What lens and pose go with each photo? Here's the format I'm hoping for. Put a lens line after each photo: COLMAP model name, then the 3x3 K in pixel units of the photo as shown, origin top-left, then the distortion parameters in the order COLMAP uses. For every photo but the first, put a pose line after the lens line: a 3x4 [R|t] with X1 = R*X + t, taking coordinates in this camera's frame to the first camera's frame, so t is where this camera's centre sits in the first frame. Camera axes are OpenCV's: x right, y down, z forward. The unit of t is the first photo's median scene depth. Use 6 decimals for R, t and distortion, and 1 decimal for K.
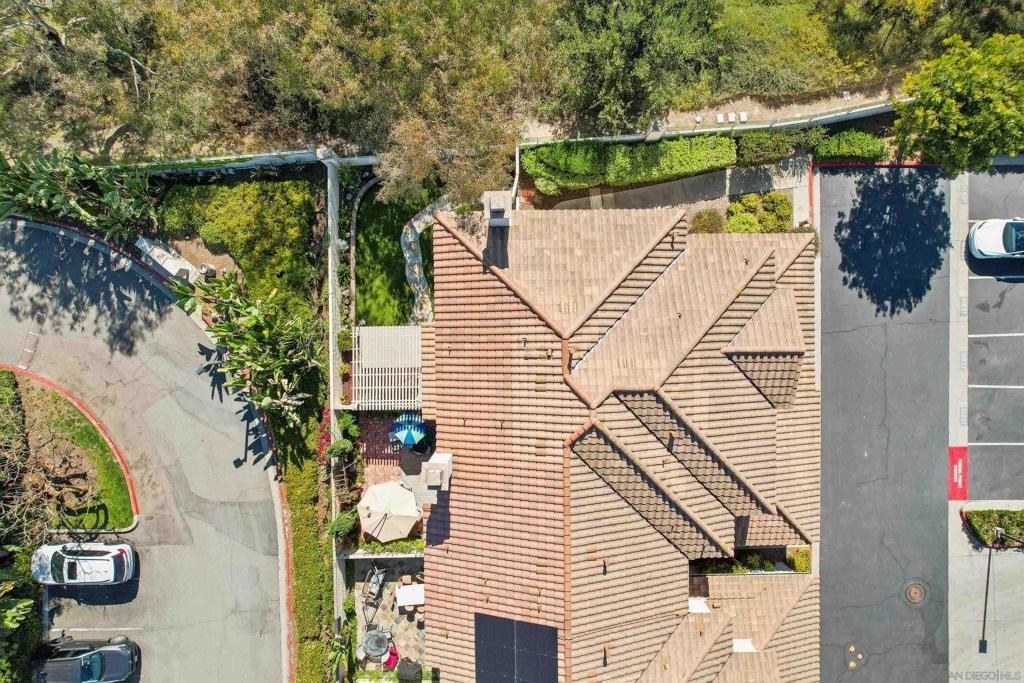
lens RADIAL K [[666.6, 0, 509.7], [0, 666.6, 346.6], [0, 0, 1]] dist [-0.055291, 0.049827]
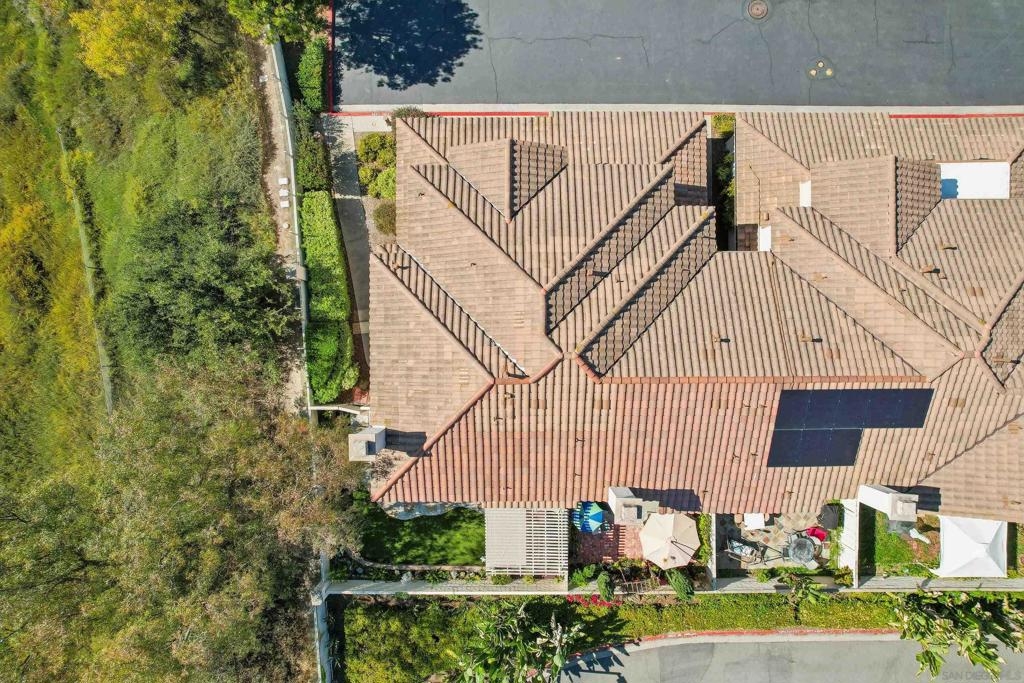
lens RADIAL K [[666.6, 0, 519.0], [0, 666.6, 342.4], [0, 0, 1]] dist [-0.055291, 0.049827]
pose [[0.007919, -0.999964, -0.003139, 0.122757], [0.999809, 0.007974, -0.017831, 0.036788], [0.017855, -0.002998, 0.999836, -0.011922]]
